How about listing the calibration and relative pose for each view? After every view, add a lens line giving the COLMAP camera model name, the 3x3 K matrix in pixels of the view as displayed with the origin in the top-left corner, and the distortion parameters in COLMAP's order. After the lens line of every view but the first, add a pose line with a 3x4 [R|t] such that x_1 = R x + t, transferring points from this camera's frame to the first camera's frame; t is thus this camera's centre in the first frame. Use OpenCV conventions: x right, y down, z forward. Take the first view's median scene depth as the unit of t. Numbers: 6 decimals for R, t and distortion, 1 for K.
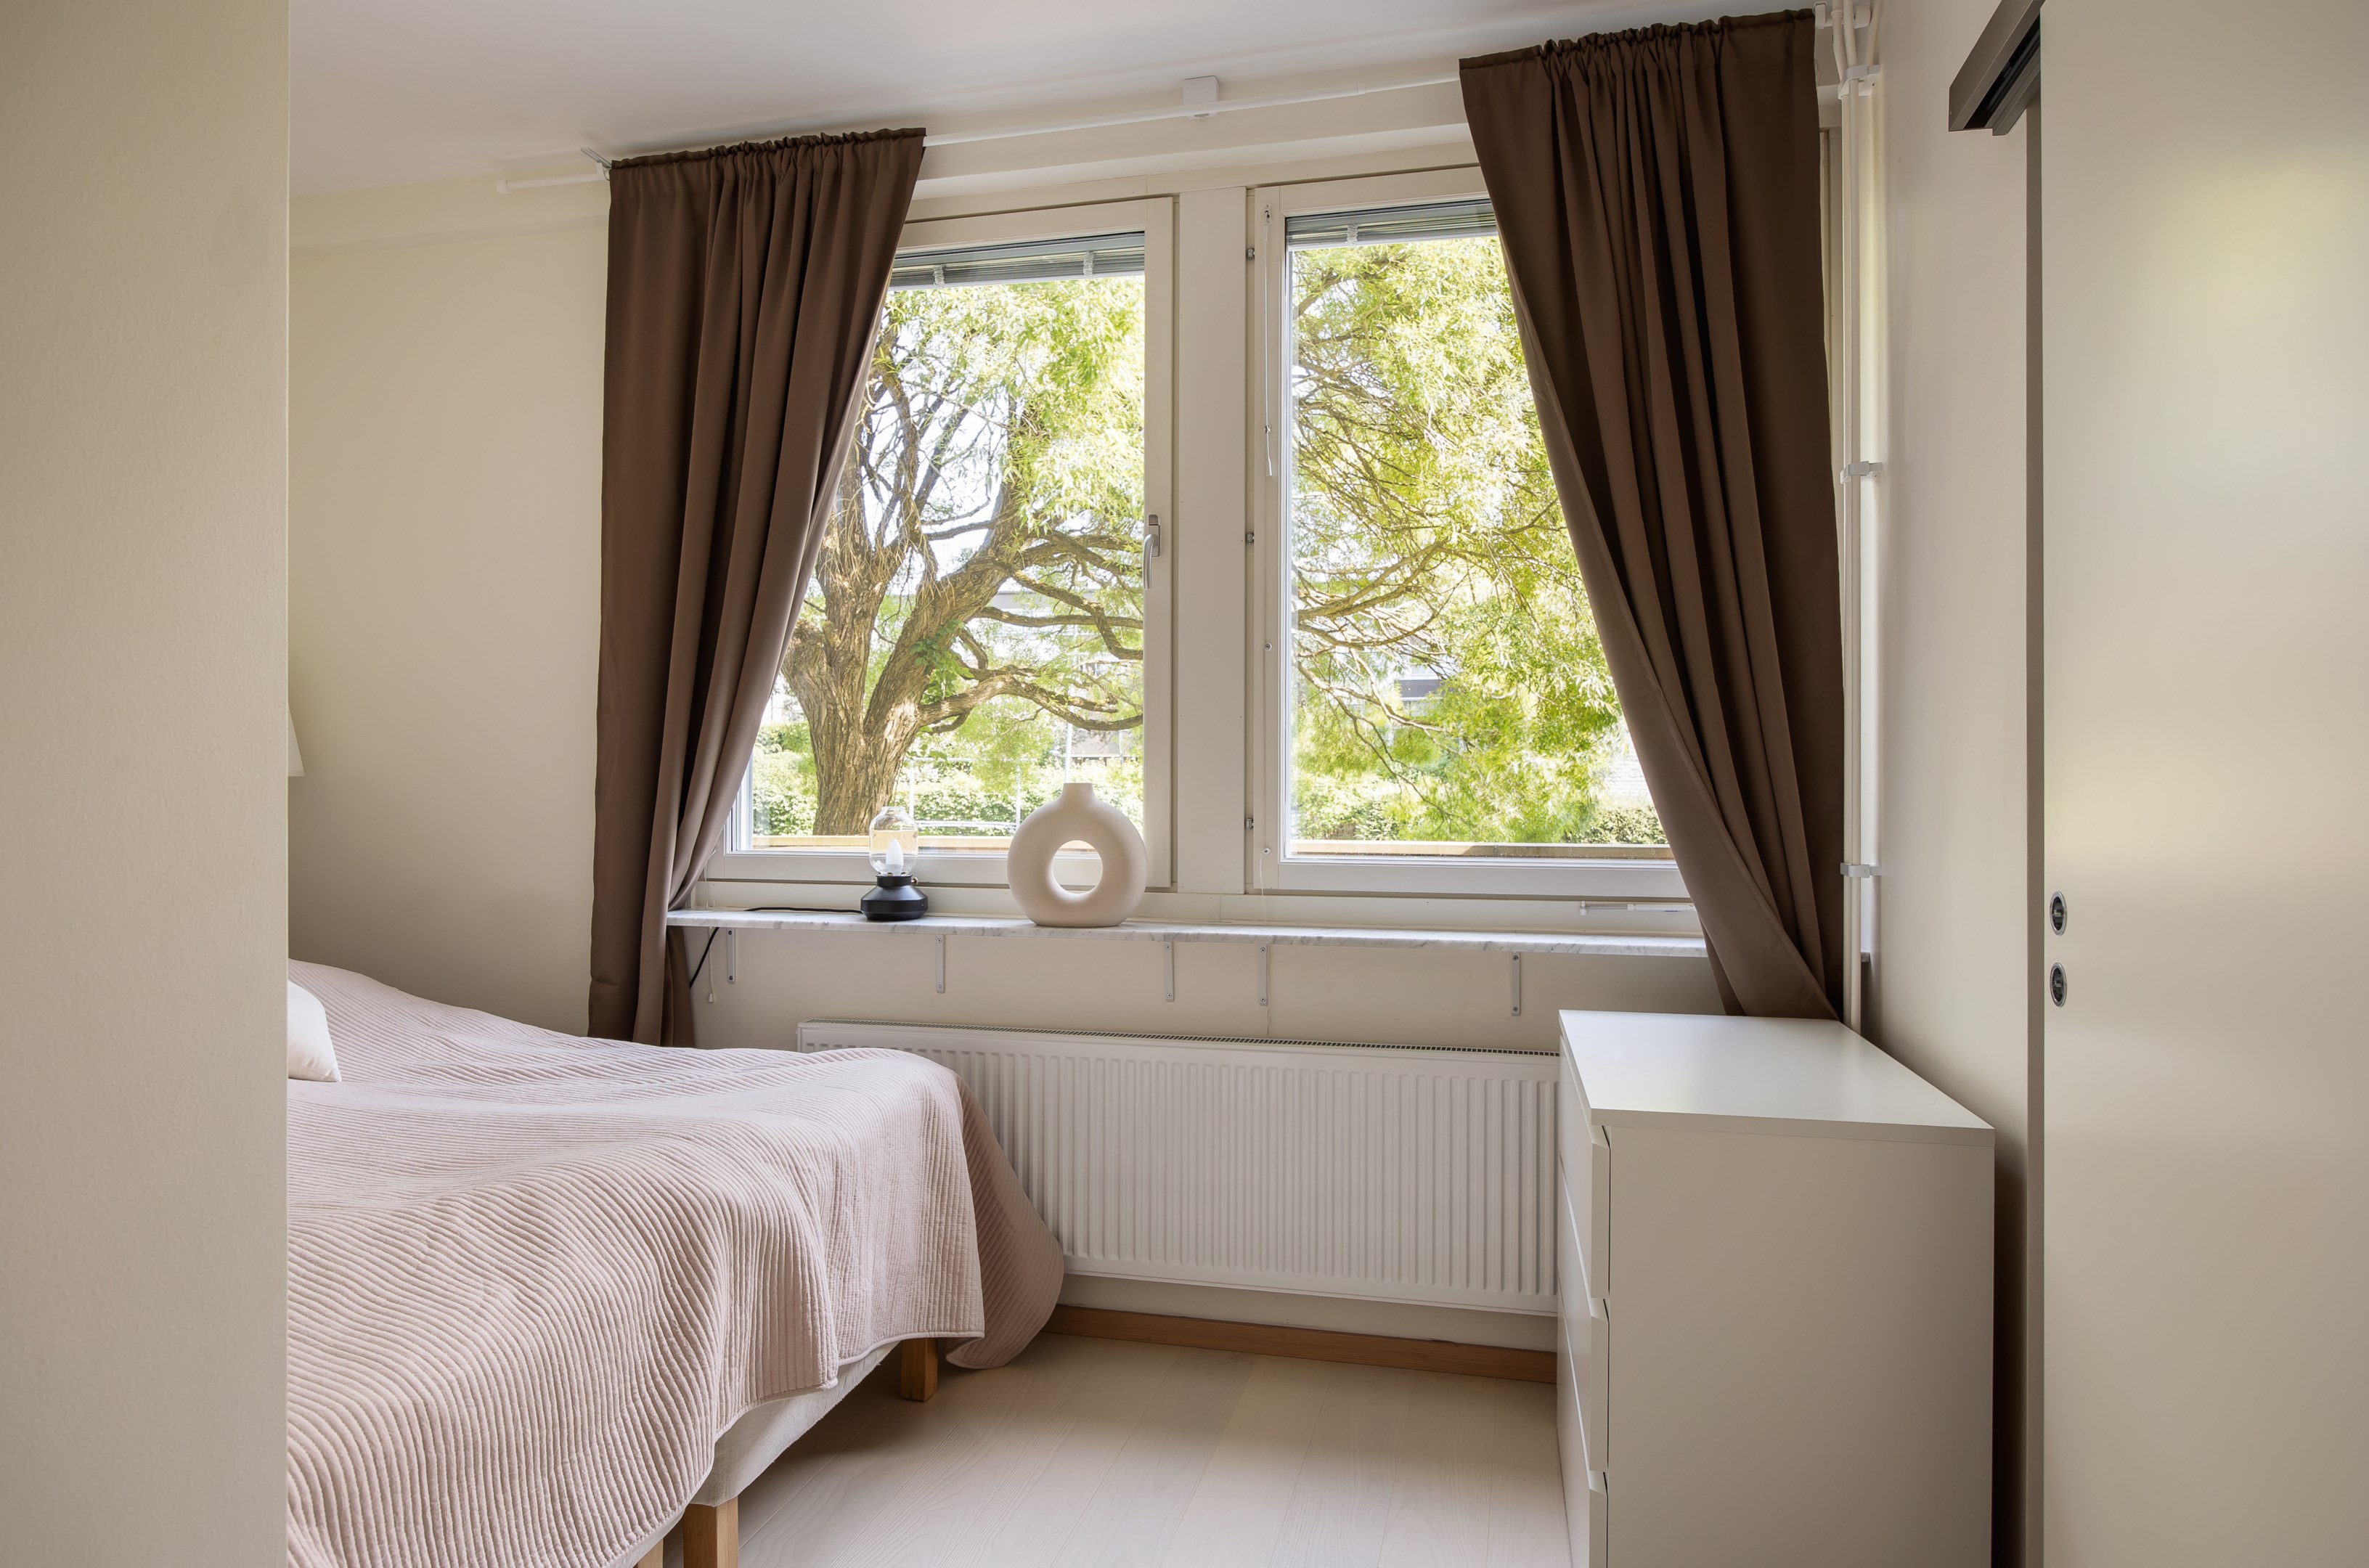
lens RADIAL K [[1405.3, 0, 1184.5], [0, 1405.3, 784.0], [0, 0, 1]] dist [-0.000102, -0.000032]
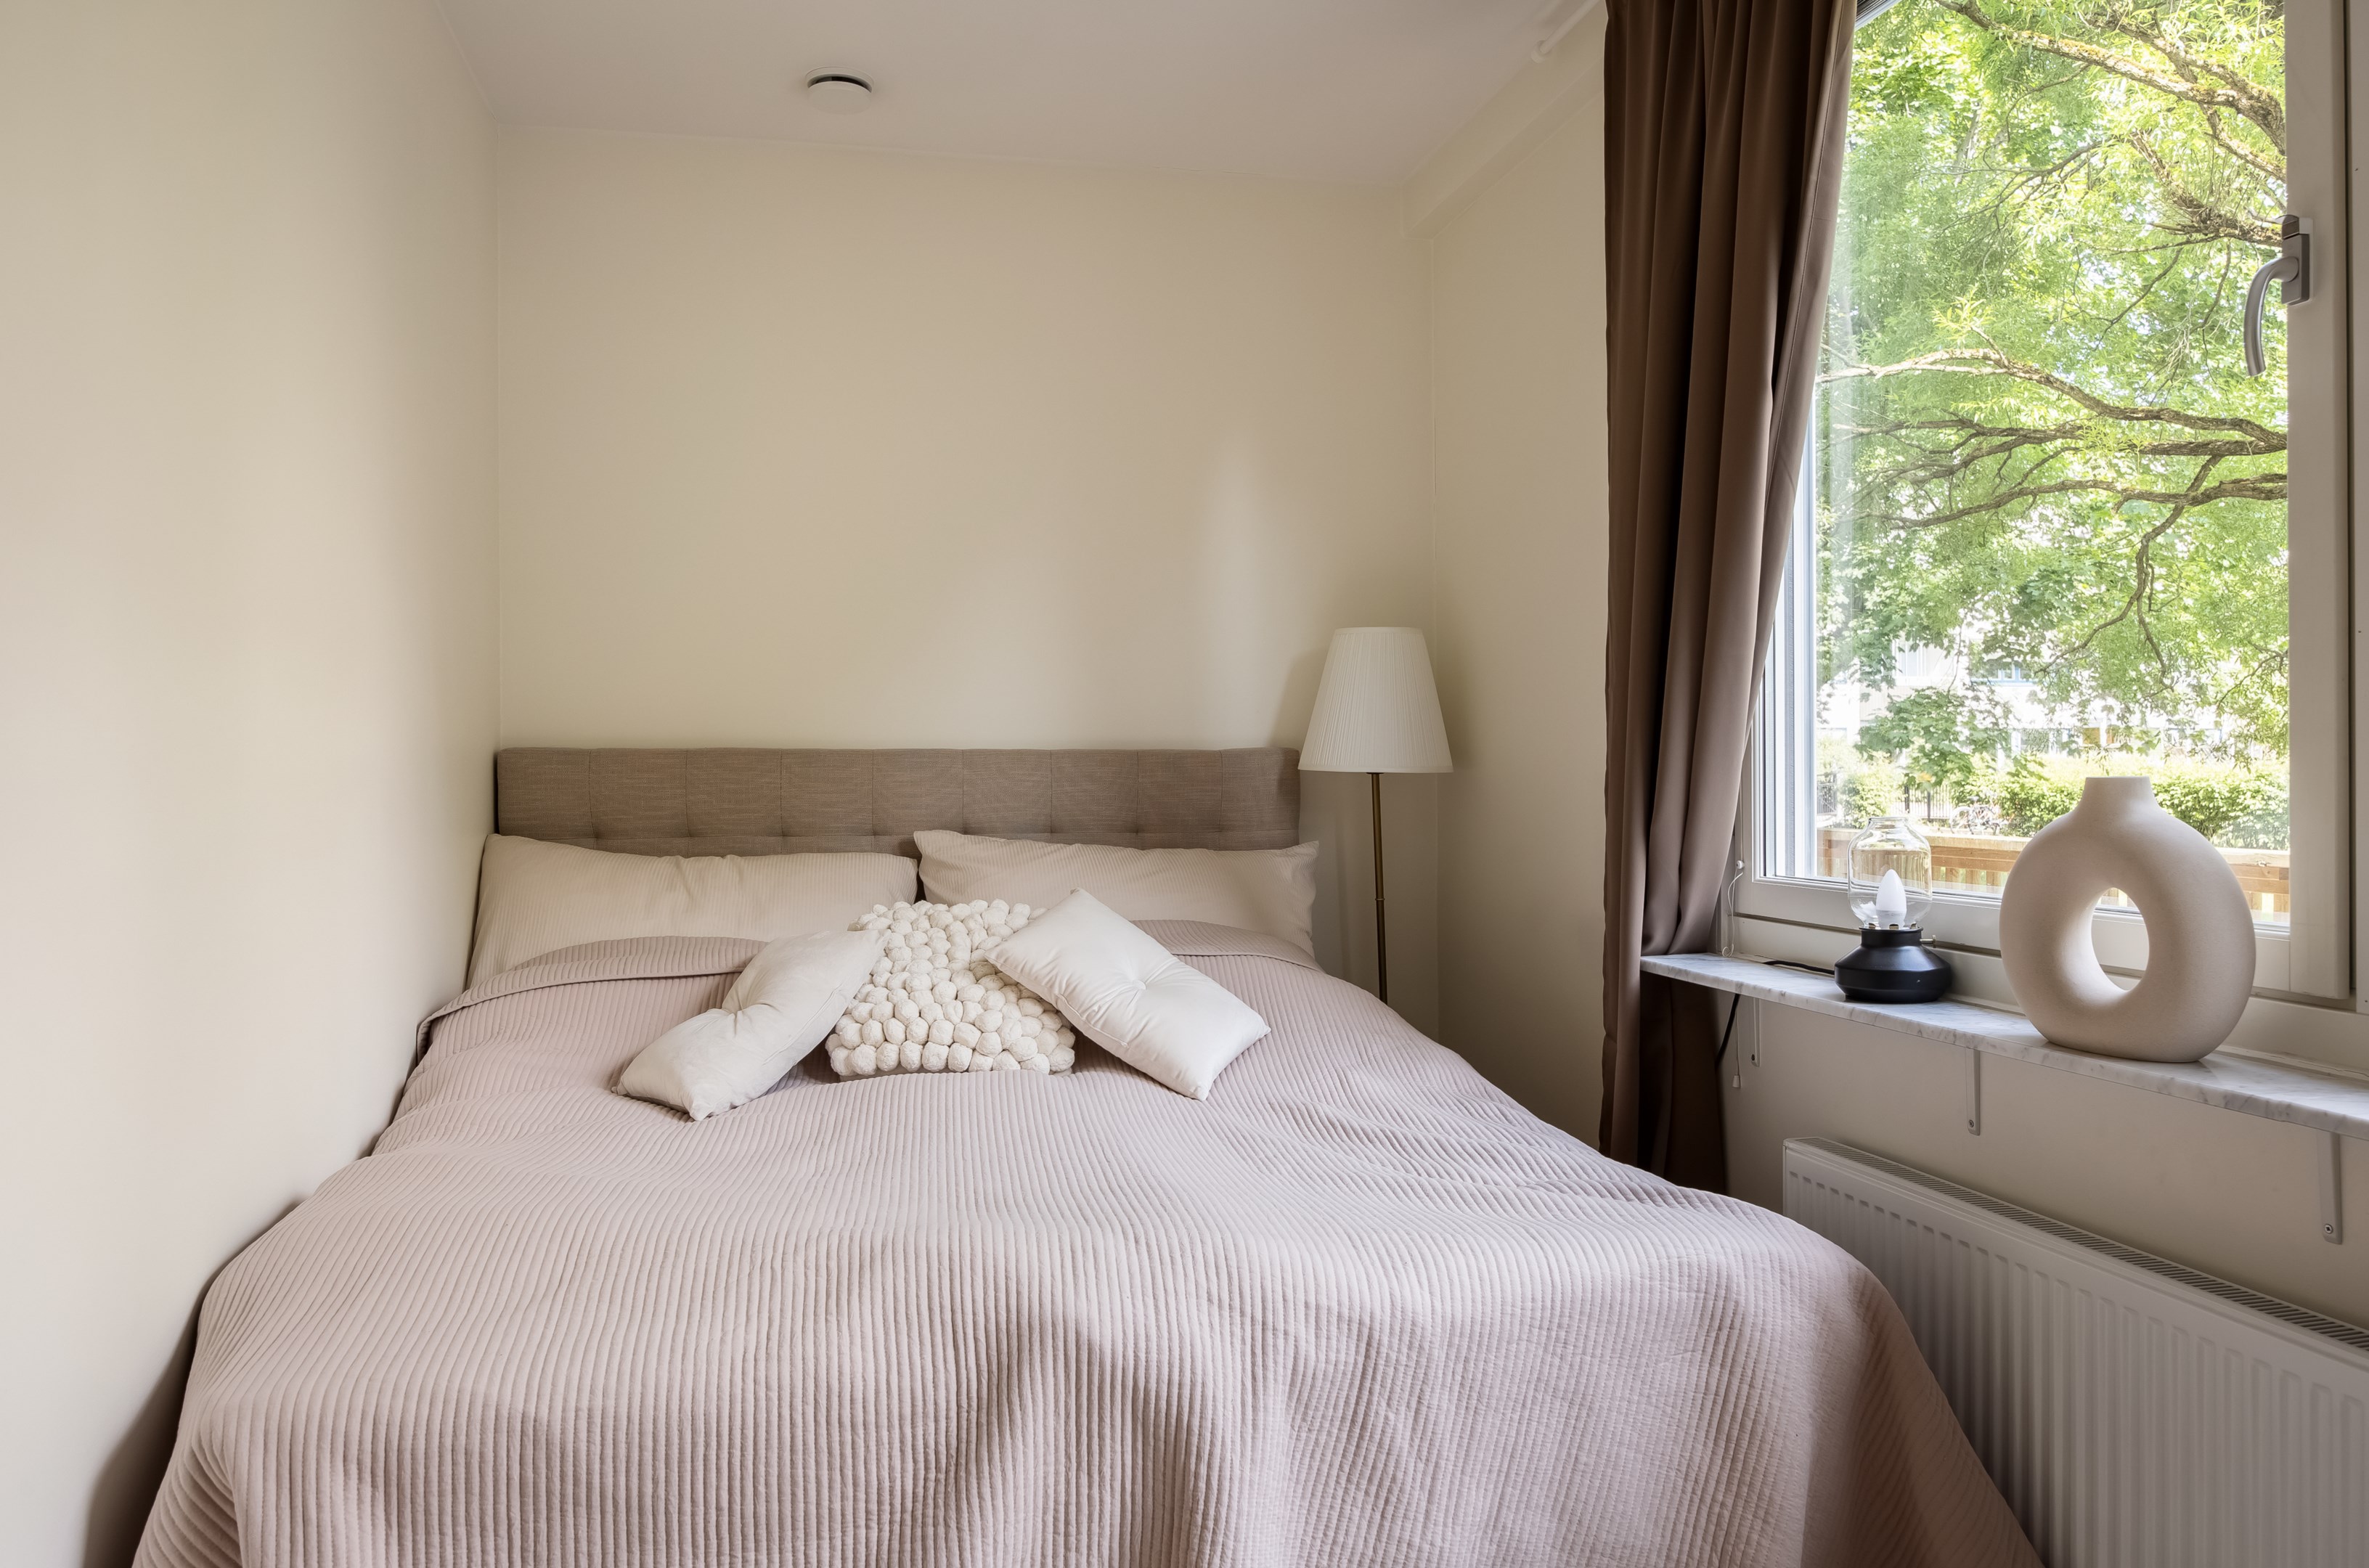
lens RADIAL K [[1787.8, 0, 1184.5], [0, 1787.8, 784.0], [0, 0, 1]] dist [-0.008143, -0.002421]
pose [[0.461800, 0.012860, -0.886891, 0.352986], [-0.002289, 0.999909, 0.013307, -0.006868], [0.886981, -0.004116, 0.461788, 0.390943]]
